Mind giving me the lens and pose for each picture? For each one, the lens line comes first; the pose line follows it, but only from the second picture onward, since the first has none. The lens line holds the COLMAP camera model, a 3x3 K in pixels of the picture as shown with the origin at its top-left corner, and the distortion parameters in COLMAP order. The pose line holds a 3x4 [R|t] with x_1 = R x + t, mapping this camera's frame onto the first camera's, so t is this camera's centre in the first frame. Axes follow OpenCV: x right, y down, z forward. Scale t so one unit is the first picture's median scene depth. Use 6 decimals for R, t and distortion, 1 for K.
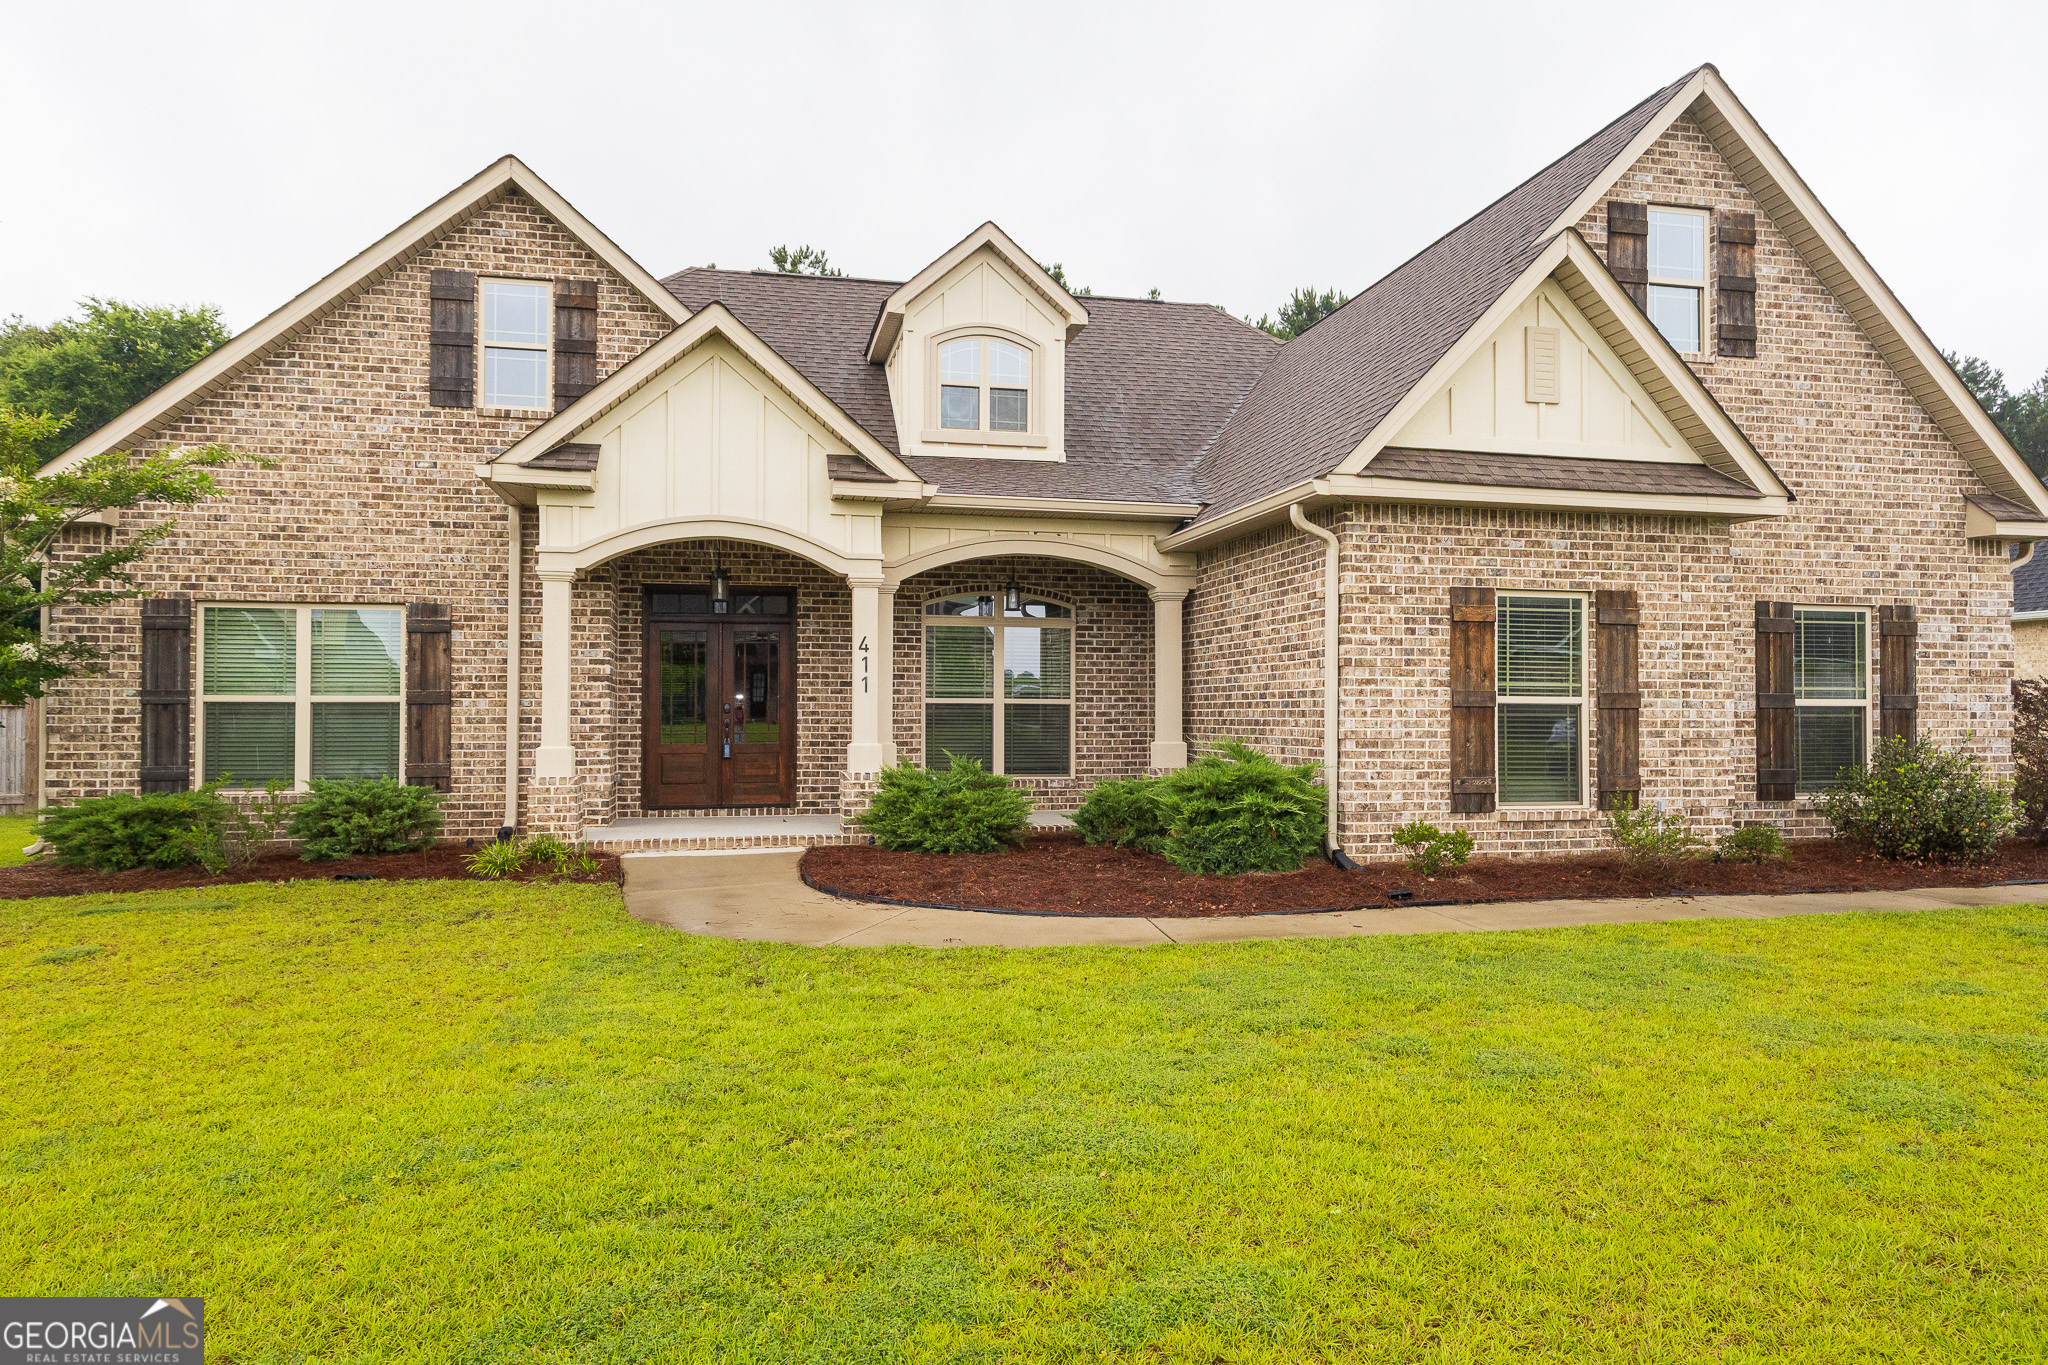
lens RADIAL K [[1315.2, 0, 1022.7], [0, 1315.2, 689.5], [0, 0, 1]] dist [-0.008104, 0.000354]
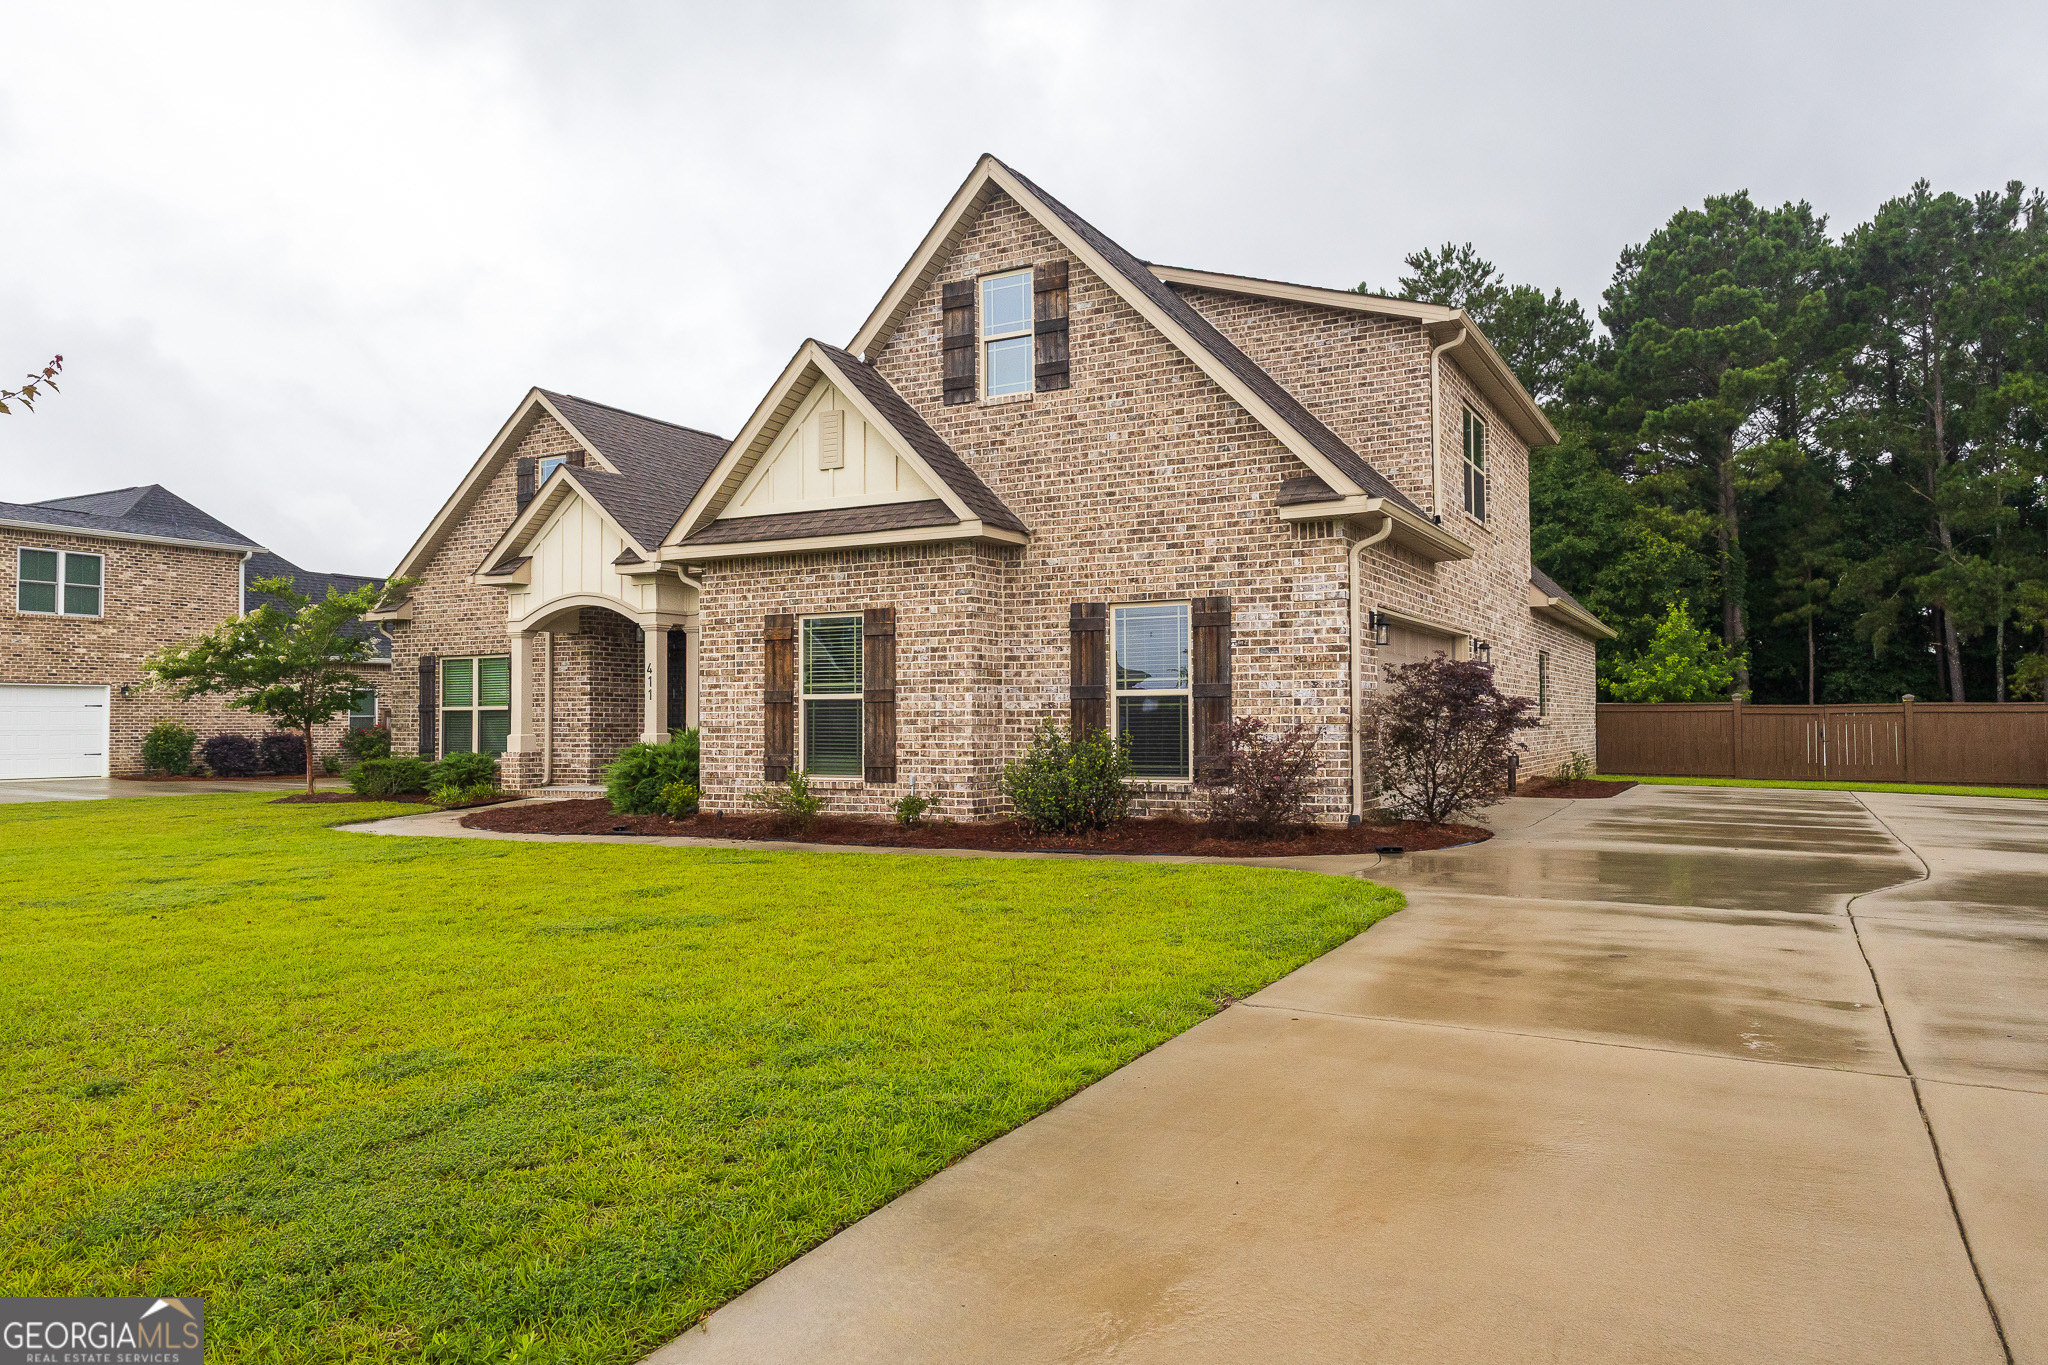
lens RADIAL K [[1315.2, 0, 1019.5], [0, 1315.2, 687.0], [0, 0, 1]] dist [-0.008104, 0.000354]
pose [[0.762647, -0.024098, -0.646366, 1.256833], [0.021389, 0.999699, -0.012034, 0.016682], [0.646461, -0.004647, 0.762933, 0.112241]]
